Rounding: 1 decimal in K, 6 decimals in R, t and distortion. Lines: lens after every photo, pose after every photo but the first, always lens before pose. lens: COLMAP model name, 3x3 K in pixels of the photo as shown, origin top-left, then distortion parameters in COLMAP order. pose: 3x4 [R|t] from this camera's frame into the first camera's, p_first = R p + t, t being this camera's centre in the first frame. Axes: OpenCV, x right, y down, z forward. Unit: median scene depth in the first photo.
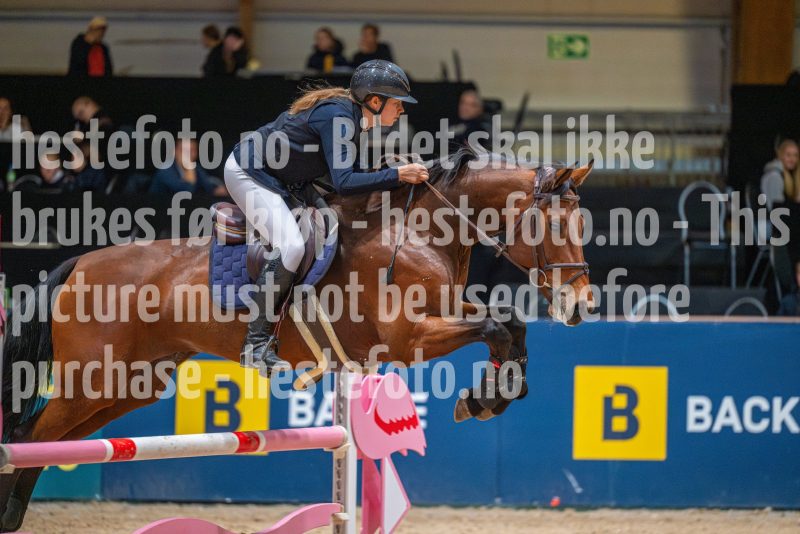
lens RADIAL K [[4890.8, 0, 400.5], [0, 4890.8, 267.1], [0, 0, 1]] dist [-0.811142, 0.000000]
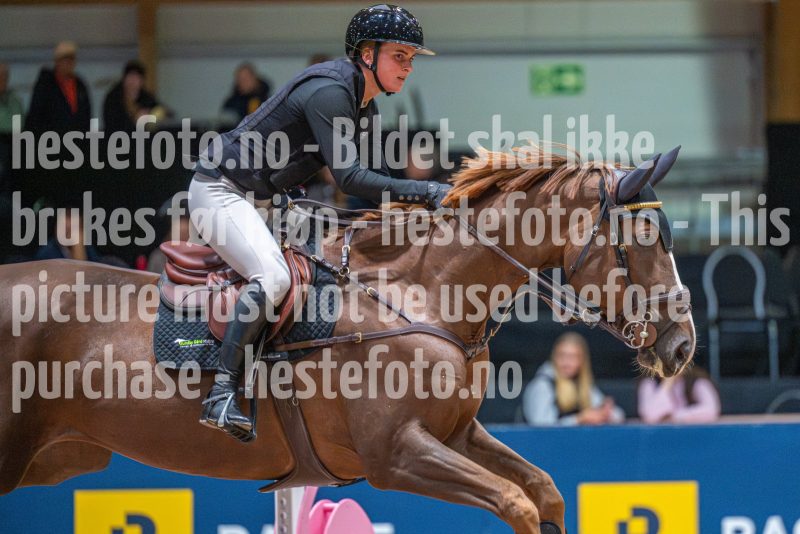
lens RADIAL K [[4890.8, 0, 399.9], [0, 4890.8, 265.9], [0, 0, 1]] dist [-0.811142, 0.000000]
pose [[0.999079, -0.026607, 0.033672, -0.018123], [0.027769, 0.999018, -0.034510, 0.011220], [-0.032720, 0.035413, 0.998837, 0.211418]]
